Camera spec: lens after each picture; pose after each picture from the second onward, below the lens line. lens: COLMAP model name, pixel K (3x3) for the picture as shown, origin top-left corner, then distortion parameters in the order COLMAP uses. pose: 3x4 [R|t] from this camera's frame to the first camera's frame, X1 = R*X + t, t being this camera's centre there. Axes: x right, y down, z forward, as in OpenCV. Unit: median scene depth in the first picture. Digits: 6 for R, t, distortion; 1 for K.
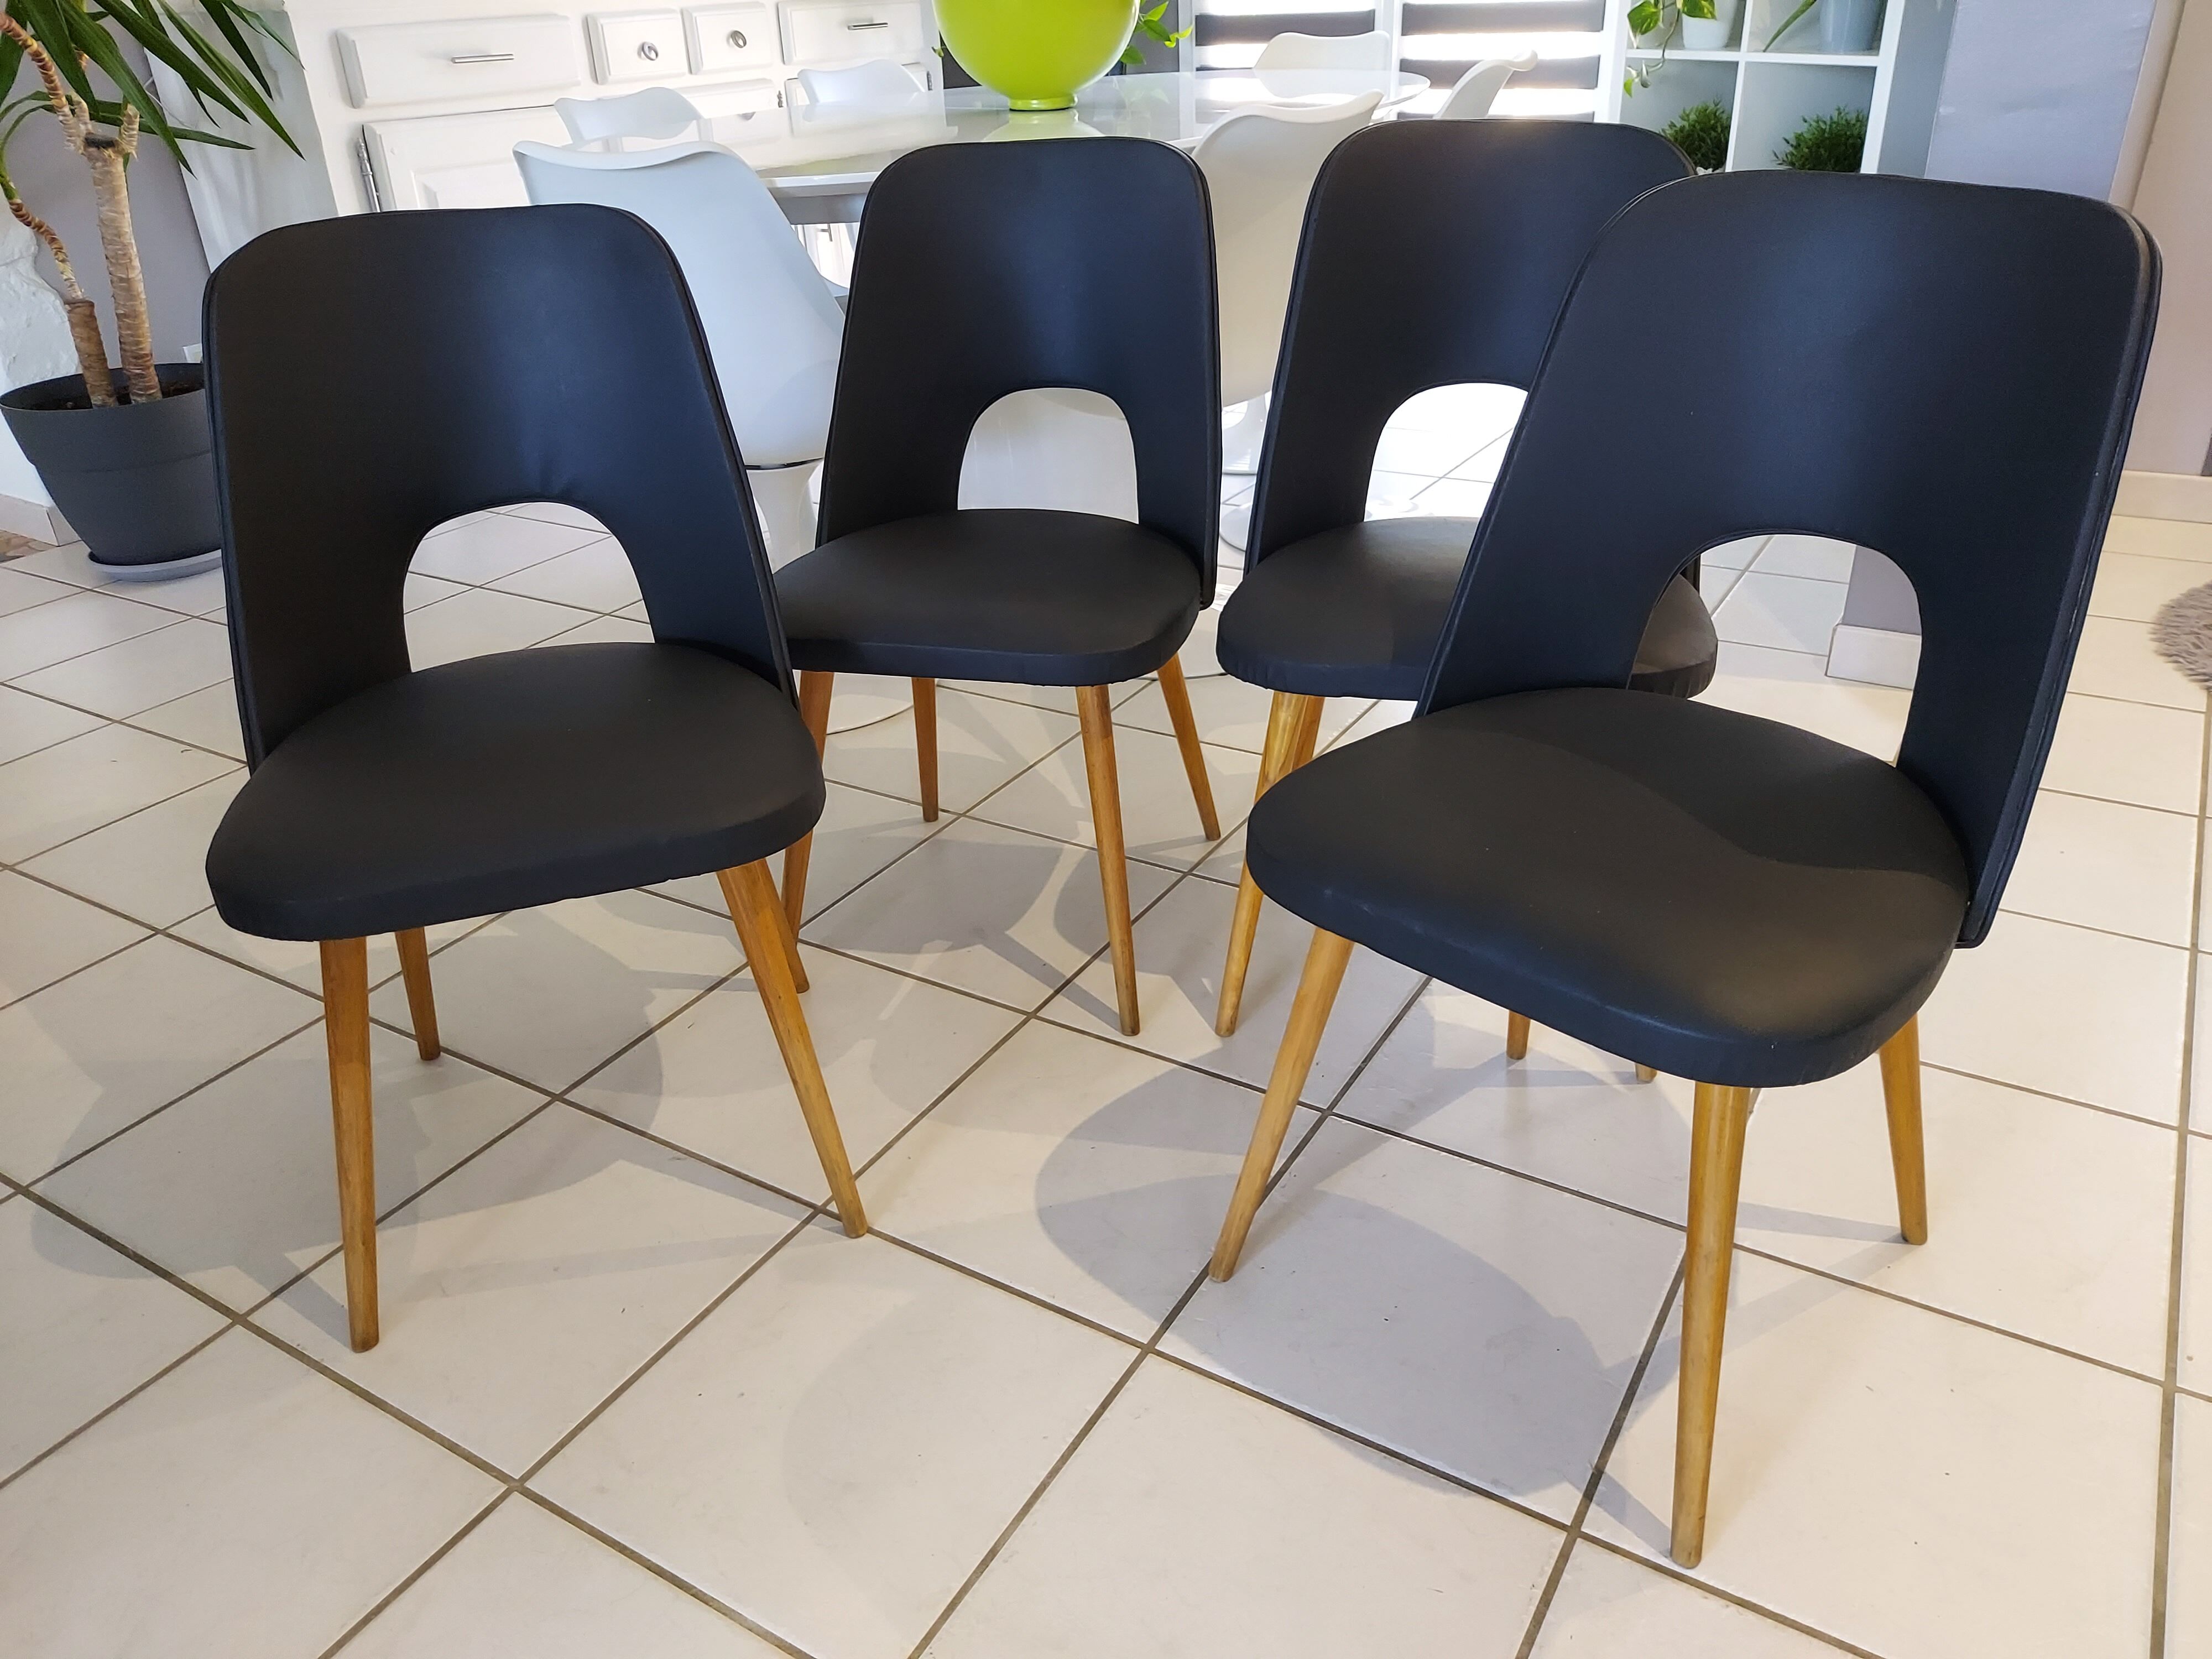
lens RADIAL K [[1621.3, 0, 1106.0], [0, 1621.3, 829.5], [0, 0, 1]] dist [0.012359, 0.000062]
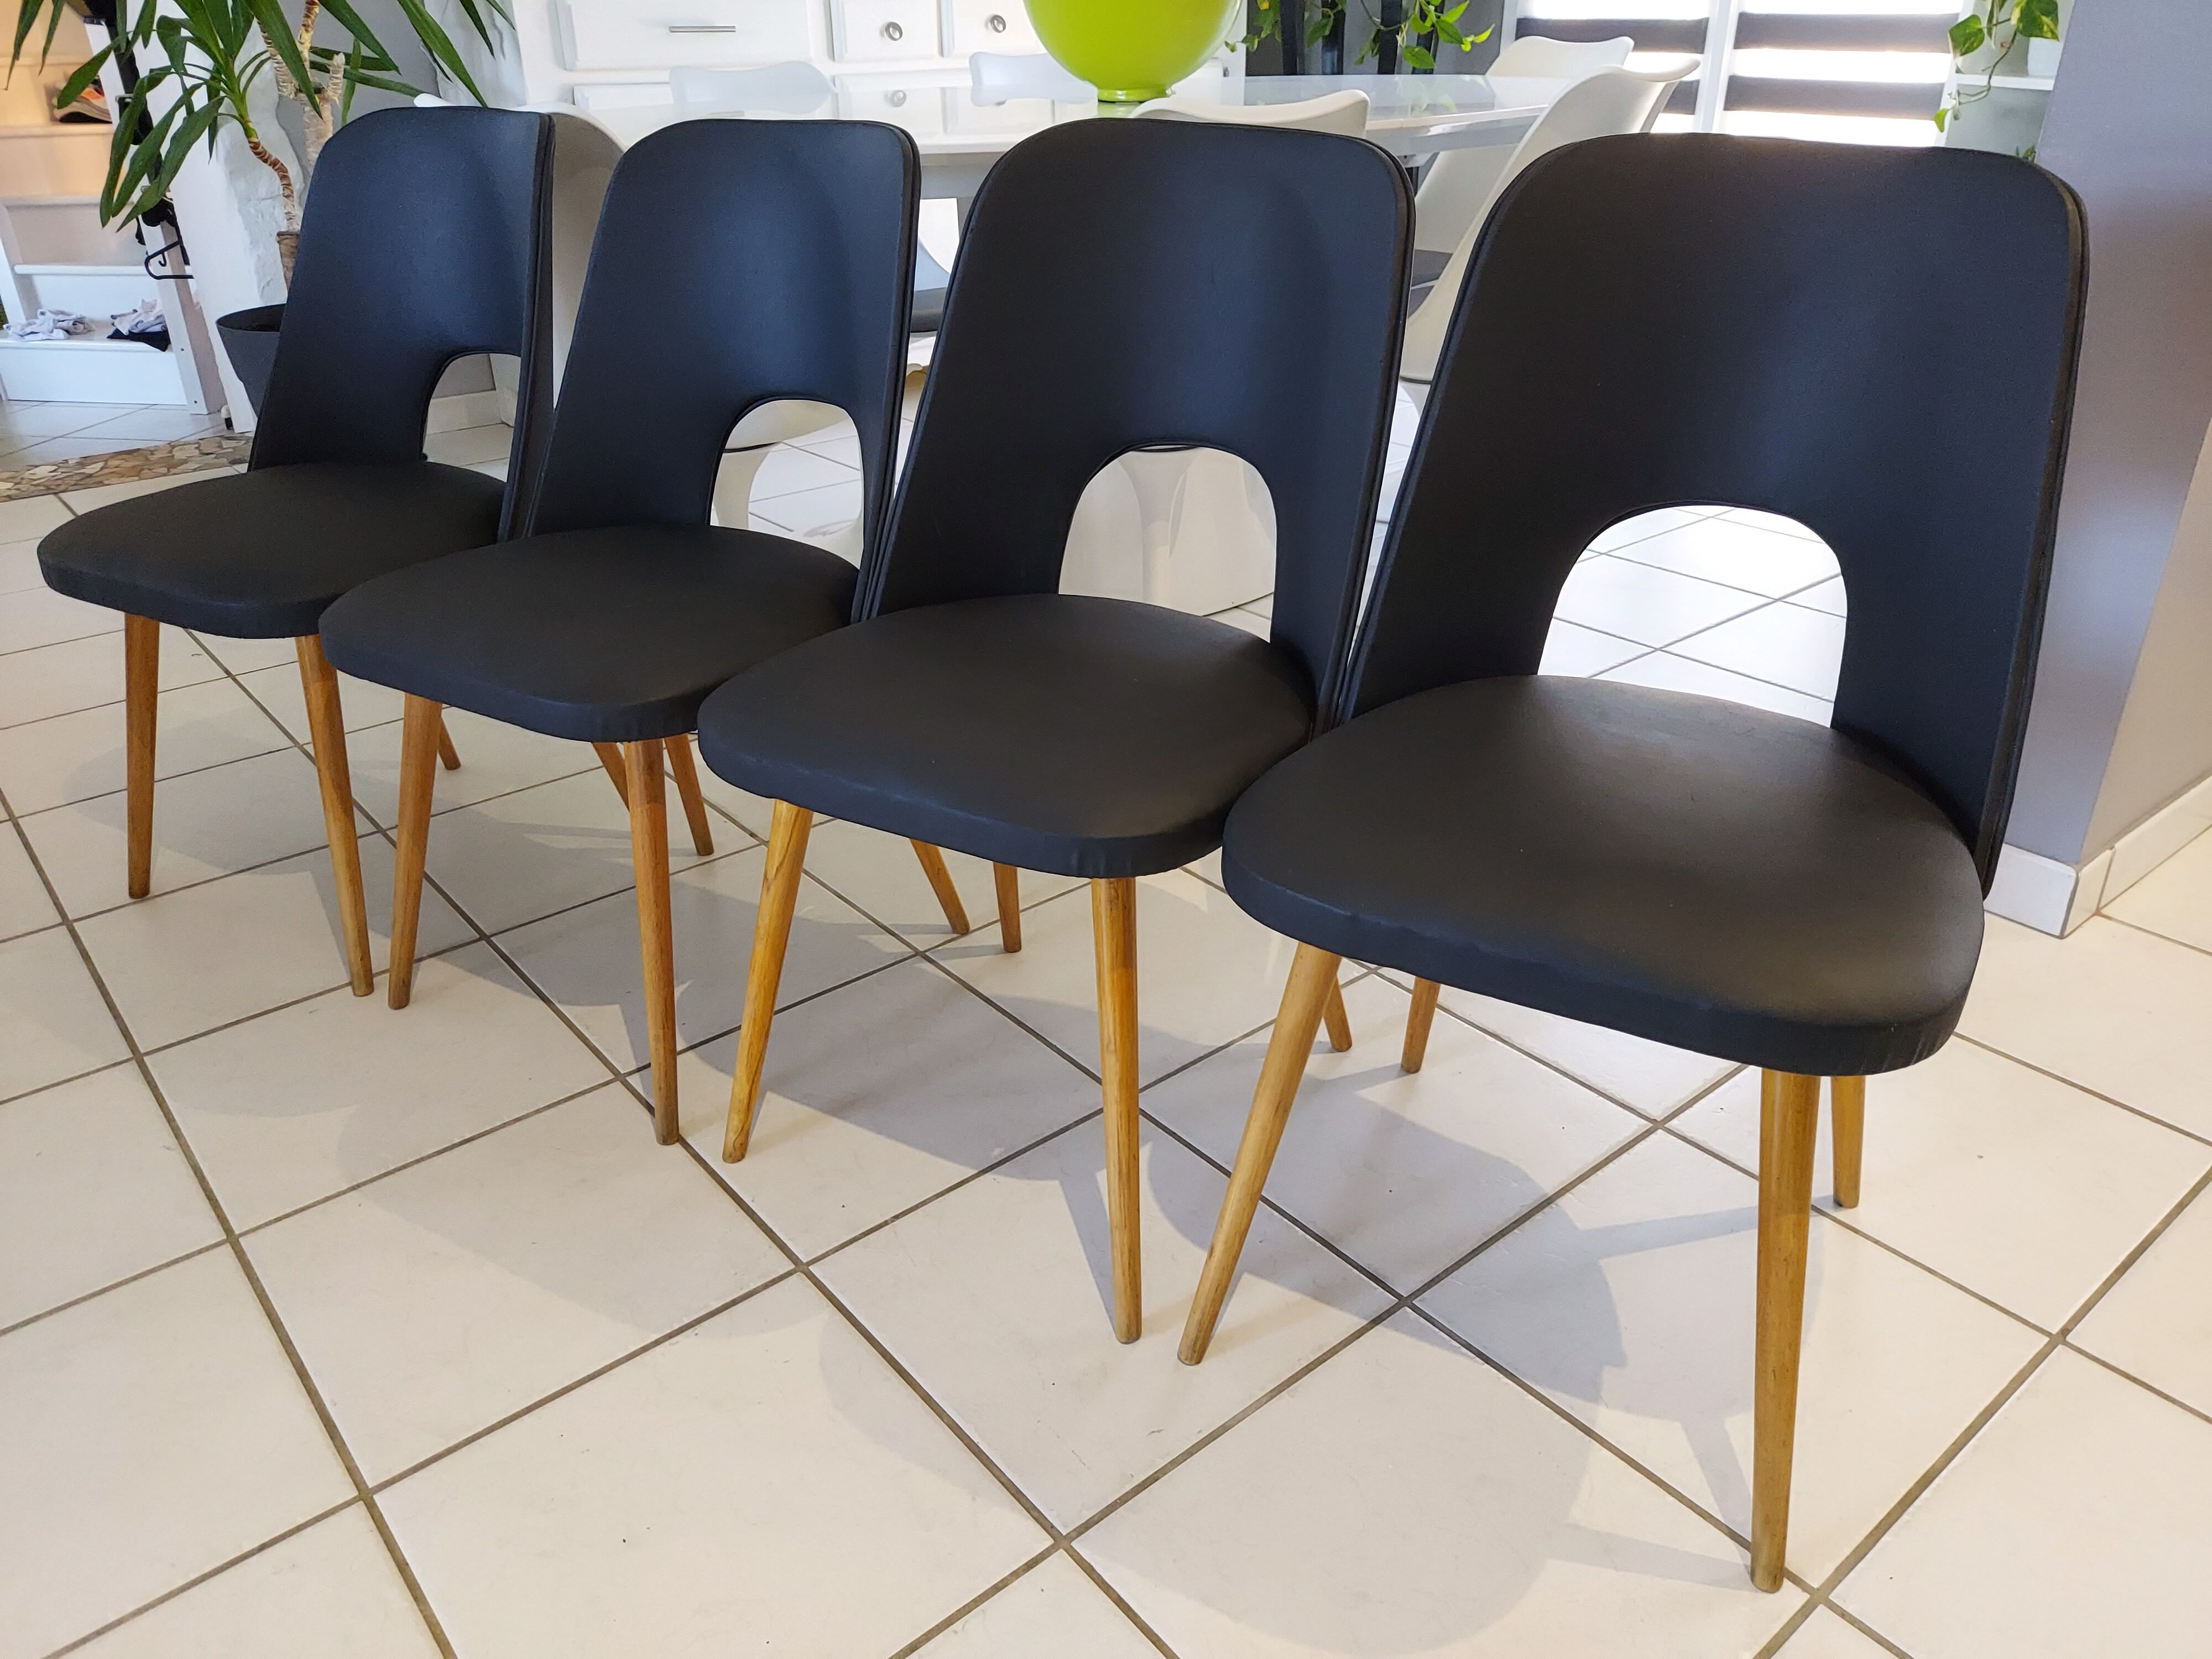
lens RADIAL K [[1621.3, 0, 1106.0], [0, 1621.3, 829.5], [0, 0, 1]] dist [0.012359, 0.000062]
pose [[0.946185, 0.174020, -0.272859, 0.259112], [-0.174918, 0.984354, 0.021229, -0.052602], [0.272284, 0.027641, 0.961820, 0.117808]]
